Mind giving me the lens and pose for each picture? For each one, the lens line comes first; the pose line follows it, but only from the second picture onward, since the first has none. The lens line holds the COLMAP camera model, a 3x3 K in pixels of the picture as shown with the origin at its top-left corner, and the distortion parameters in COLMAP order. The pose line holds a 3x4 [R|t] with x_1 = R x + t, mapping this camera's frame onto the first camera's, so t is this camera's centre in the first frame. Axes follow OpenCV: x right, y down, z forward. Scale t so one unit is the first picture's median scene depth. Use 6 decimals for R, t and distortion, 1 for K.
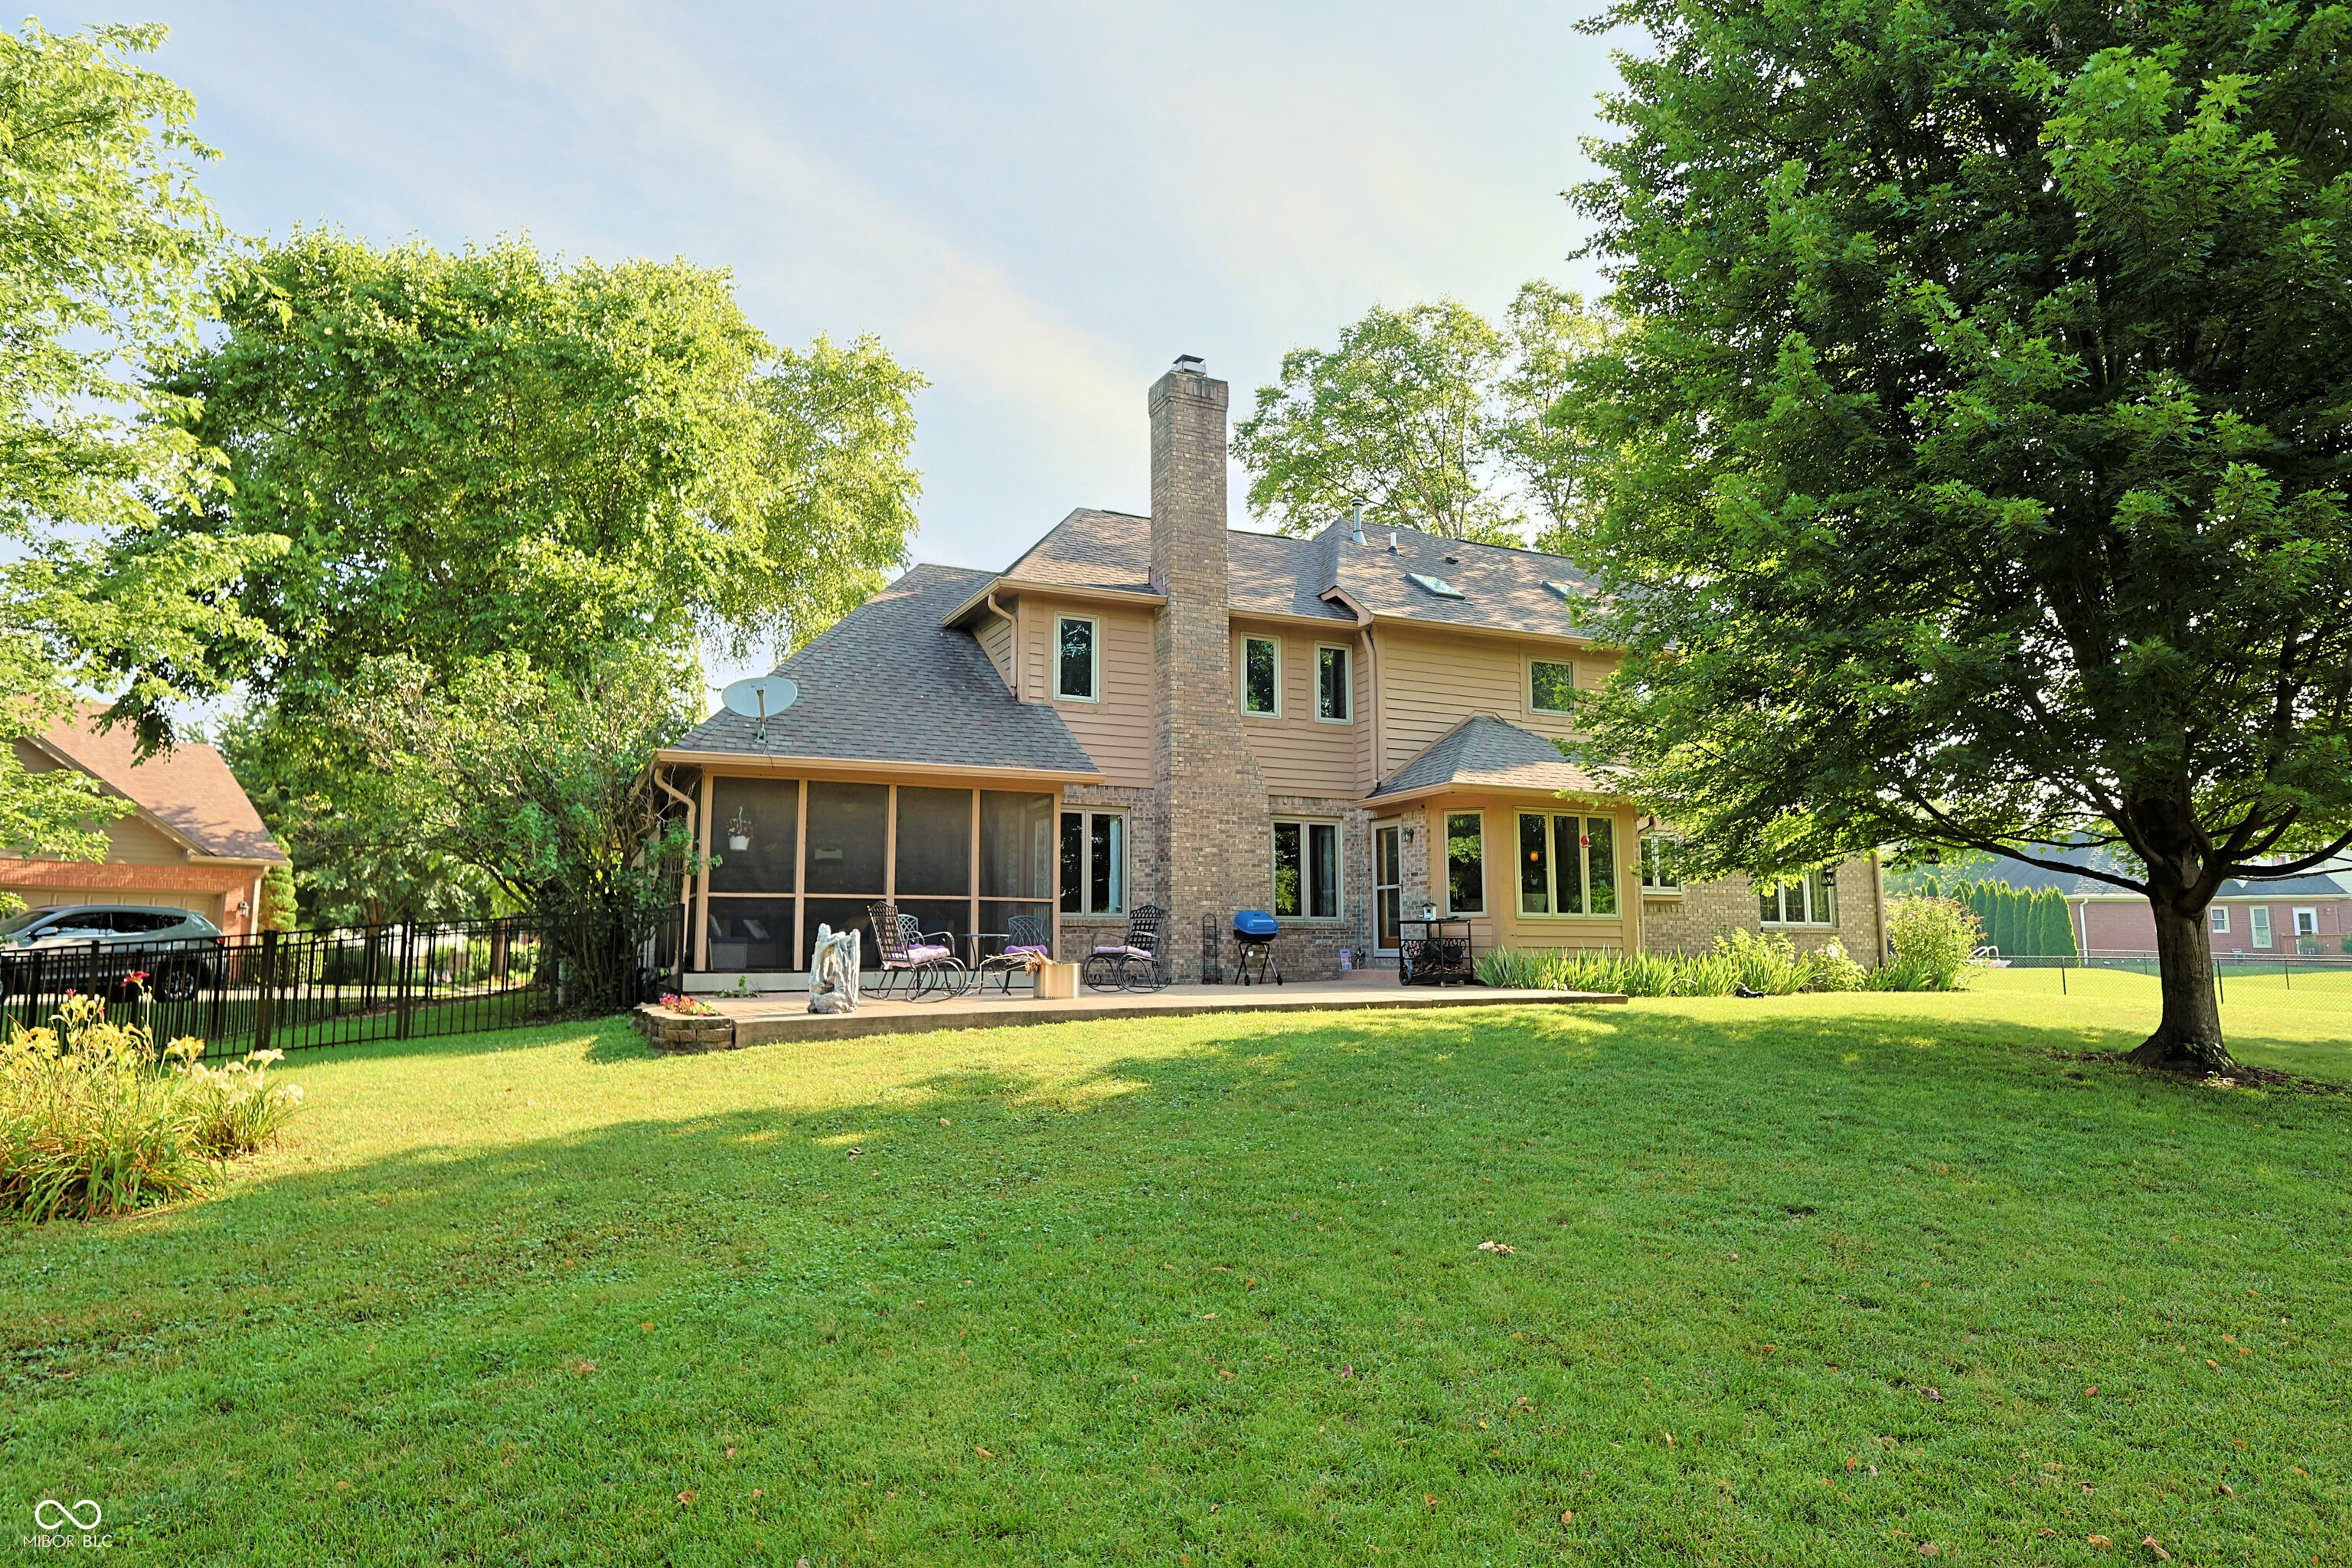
lens RADIAL K [[1330.4, 0, 1169.4], [0, 1330.4, 801.3], [0, 0, 1]] dist [0.013327, 0.000393]
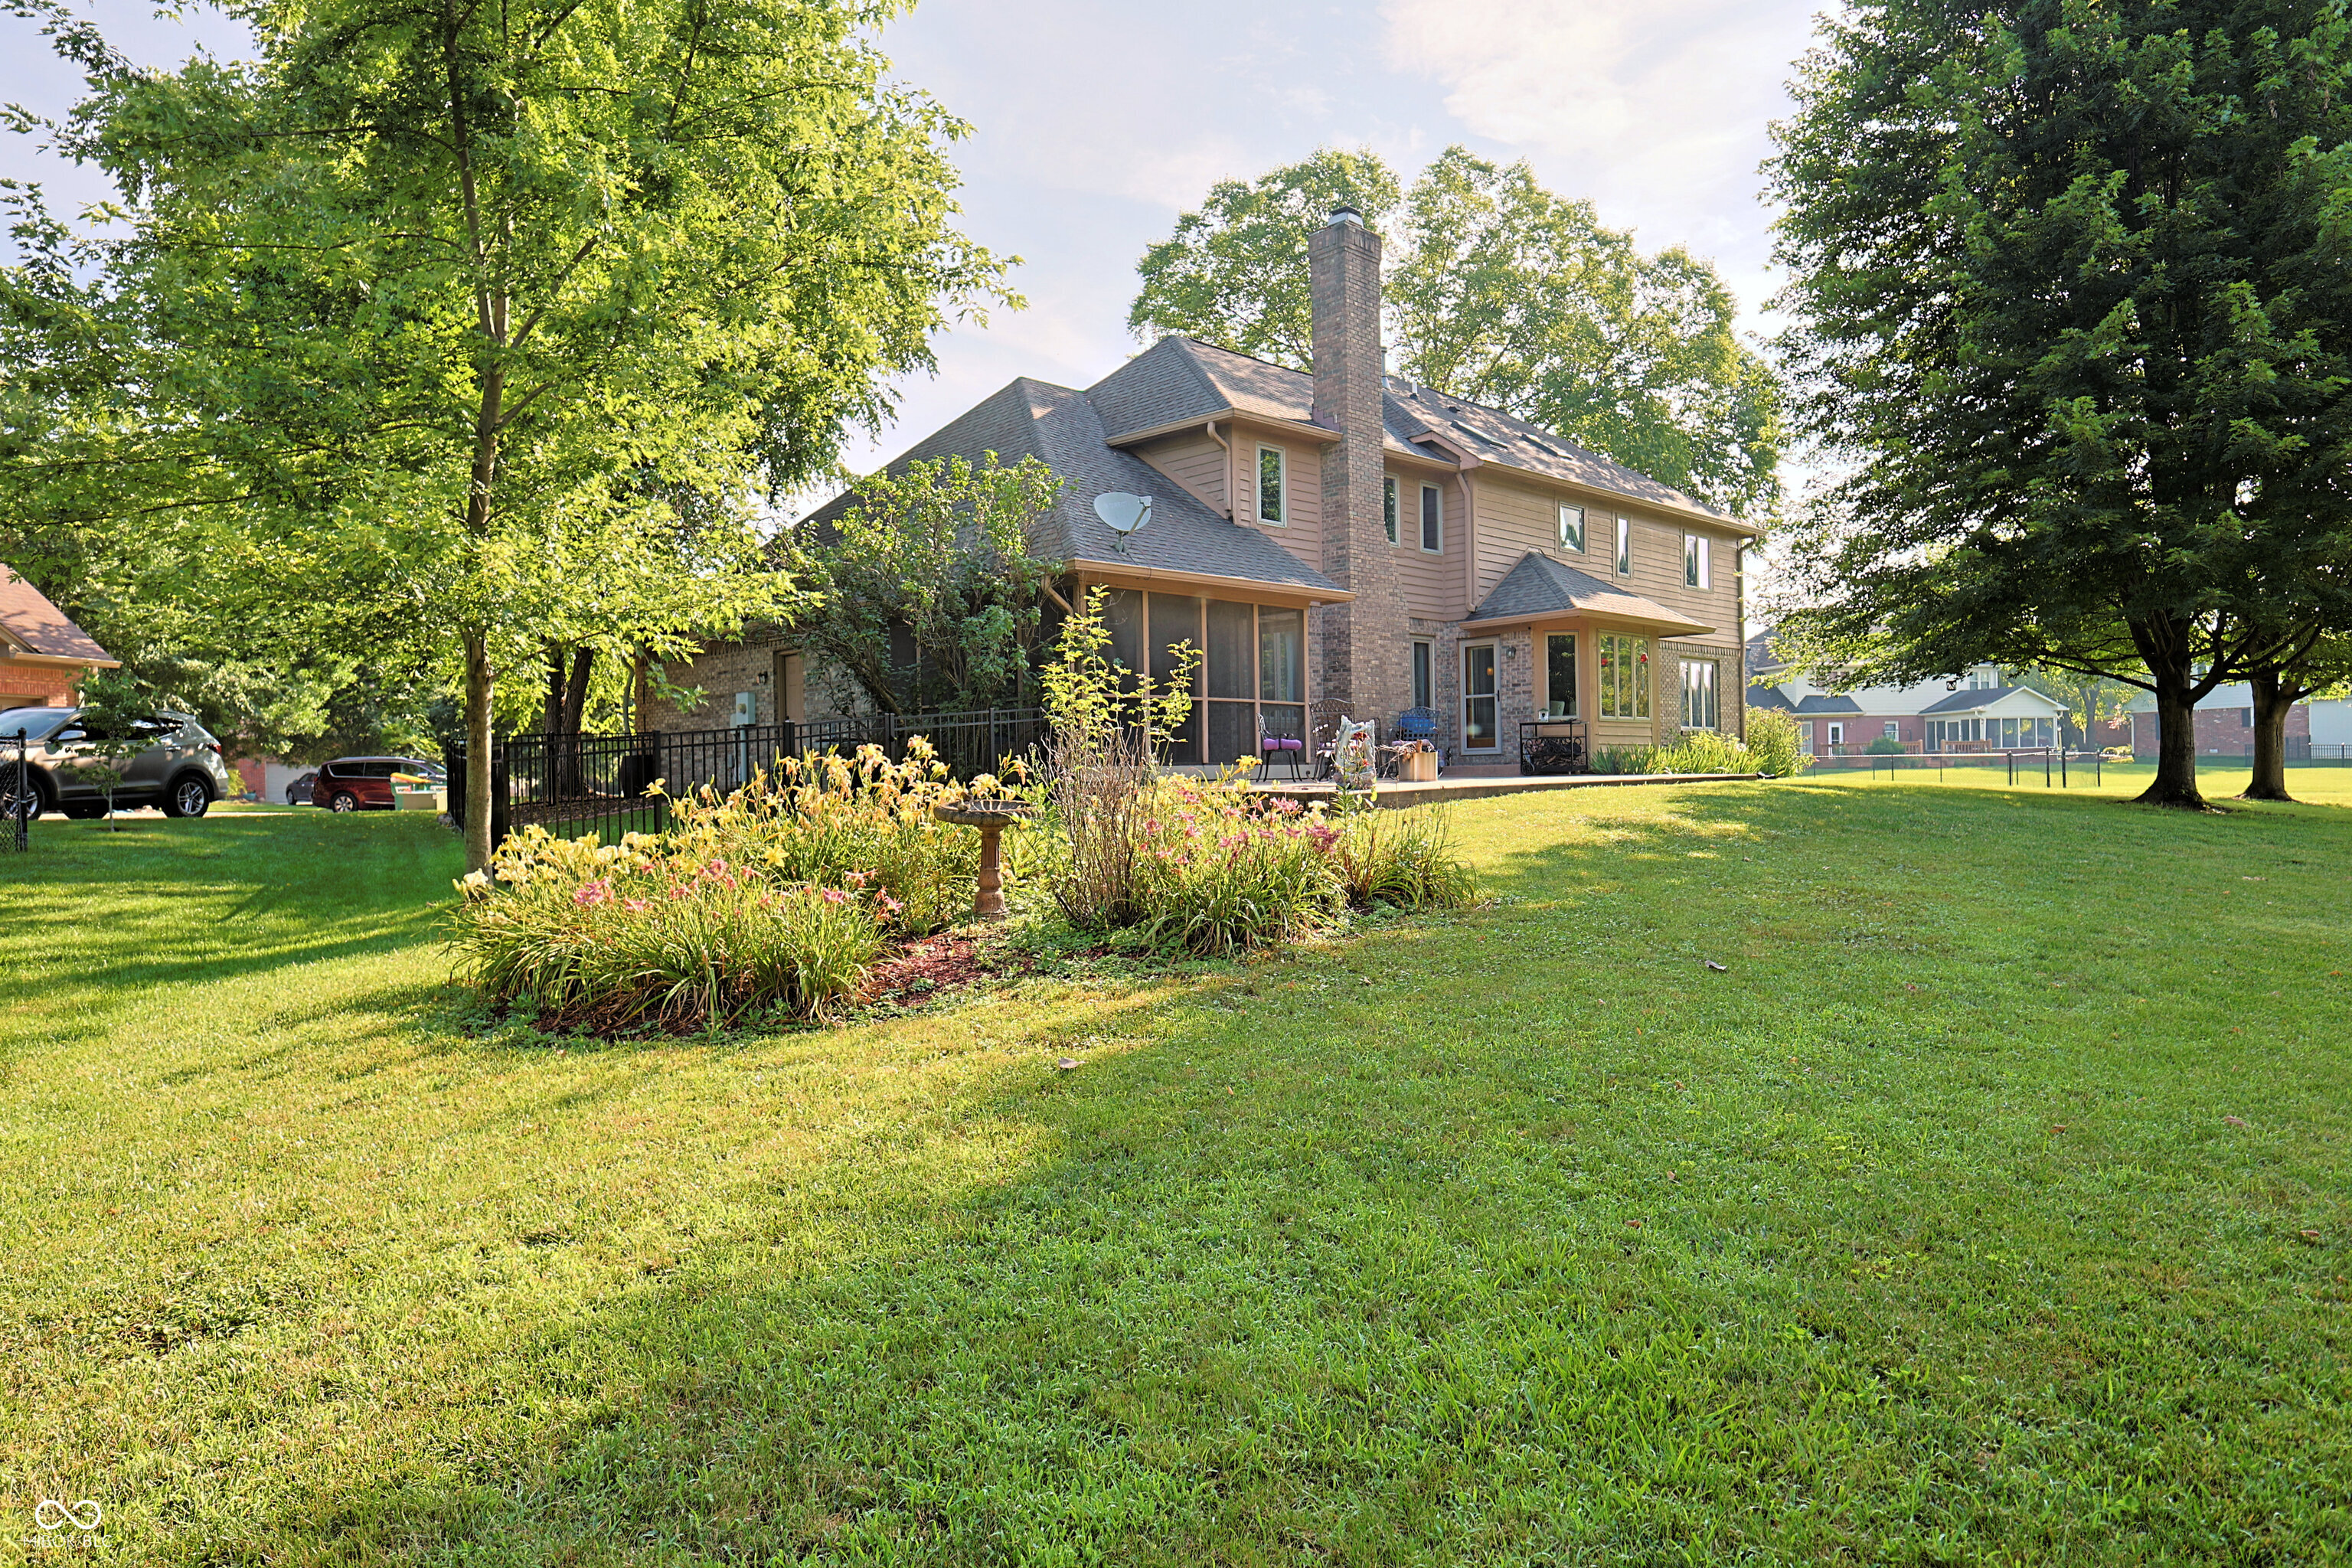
lens RADIAL K [[1375.4, 0, 1154.5], [0, 1375.4, 793.8], [0, 0, 1]] dist [0.004969, 0.001166]
pose [[0.938782, -0.018720, 0.344003, -0.544638], [-0.023394, 0.992754, 0.117863, 0.013807], [-0.343717, -0.118695, 0.931542, -0.052023]]
